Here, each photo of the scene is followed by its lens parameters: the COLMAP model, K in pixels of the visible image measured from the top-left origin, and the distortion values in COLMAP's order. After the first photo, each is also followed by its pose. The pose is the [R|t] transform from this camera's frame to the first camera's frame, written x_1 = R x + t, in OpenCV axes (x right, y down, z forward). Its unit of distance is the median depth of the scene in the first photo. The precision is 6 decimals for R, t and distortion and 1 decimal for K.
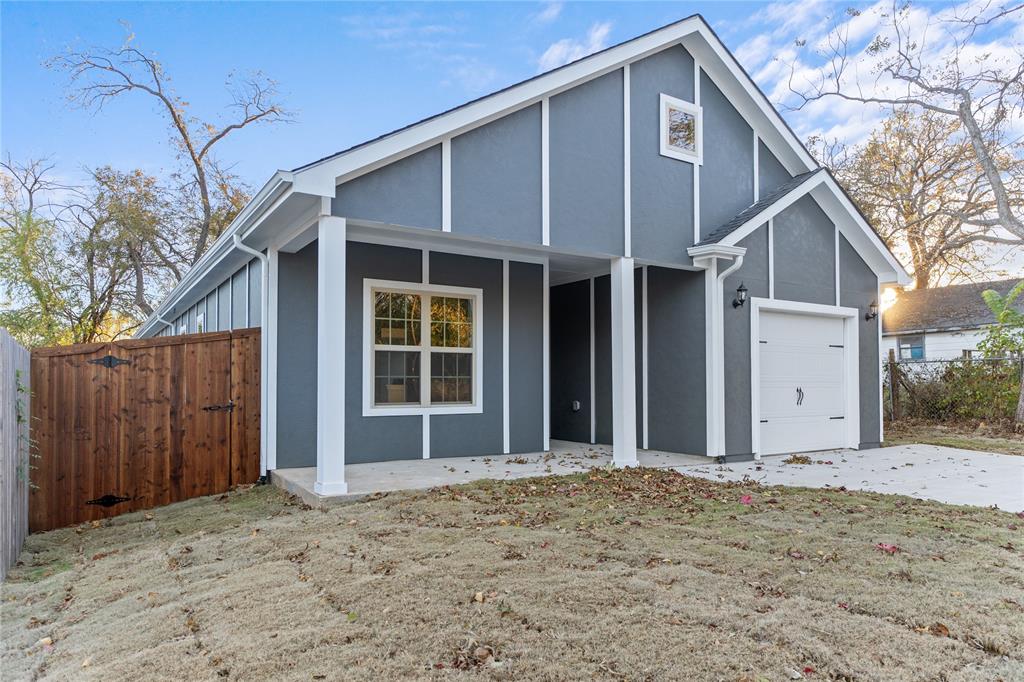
lens RADIAL K [[649.6, 0, 512.1], [0, 649.6, 368.9], [0, 0, 1]] dist [-0.004202, -0.000903]
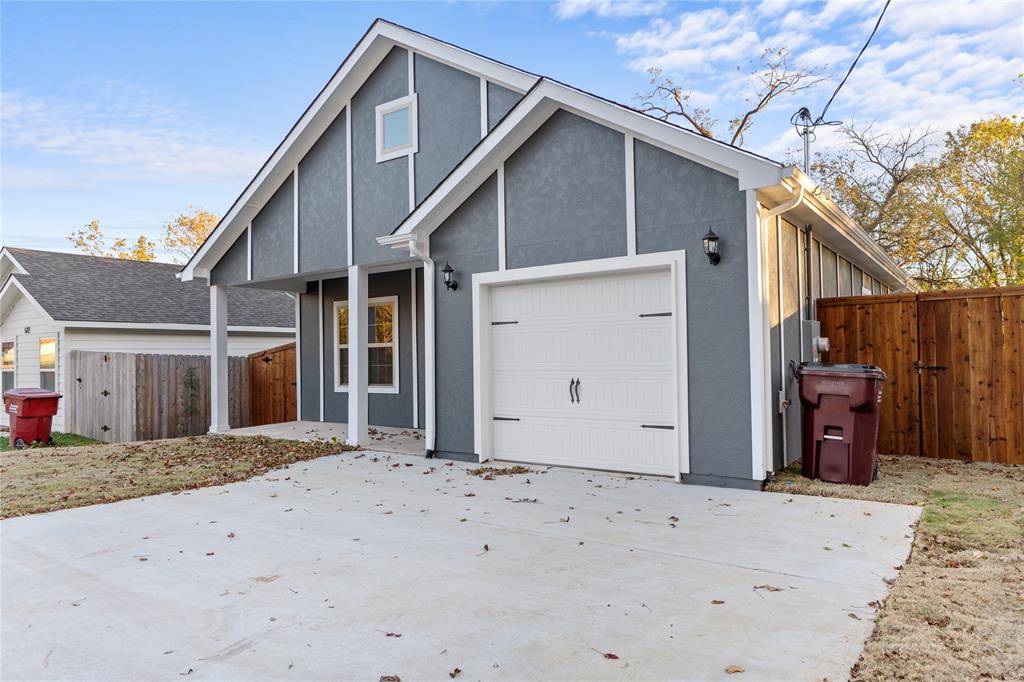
lens RADIAL K [[654.3, 0, 512.0], [0, 654.3, 341.0], [0, 0, 1]] dist [-0.003586, -0.000301]
pose [[0.370357, -0.029770, -0.928412, 1.273952], [0.039113, 0.999100, -0.016434, -0.005122], [0.928066, -0.030226, 0.371188, 0.765737]]
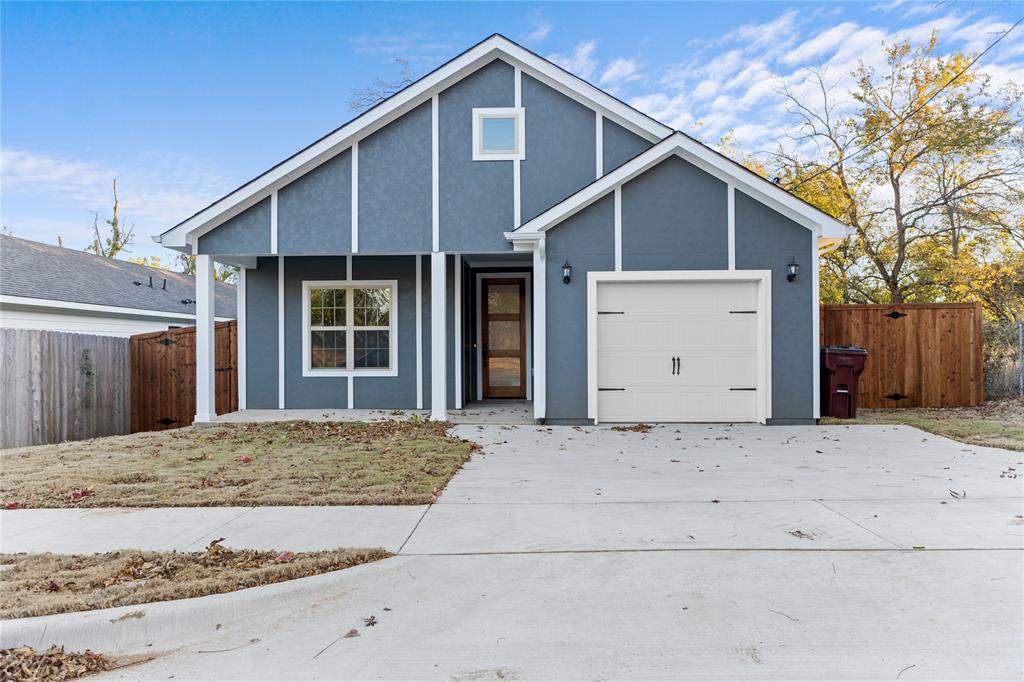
lens RADIAL K [[710.7, 0, 512.0], [0, 710.7, 341.0], [0, 0, 1]] dist [0.004642, 0.000096]
pose [[0.820082, -0.010470, -0.572150, 0.989301], [0.018055, 0.999808, 0.007584, -0.009132], [0.571961, -0.016549, 0.820114, -0.028294]]
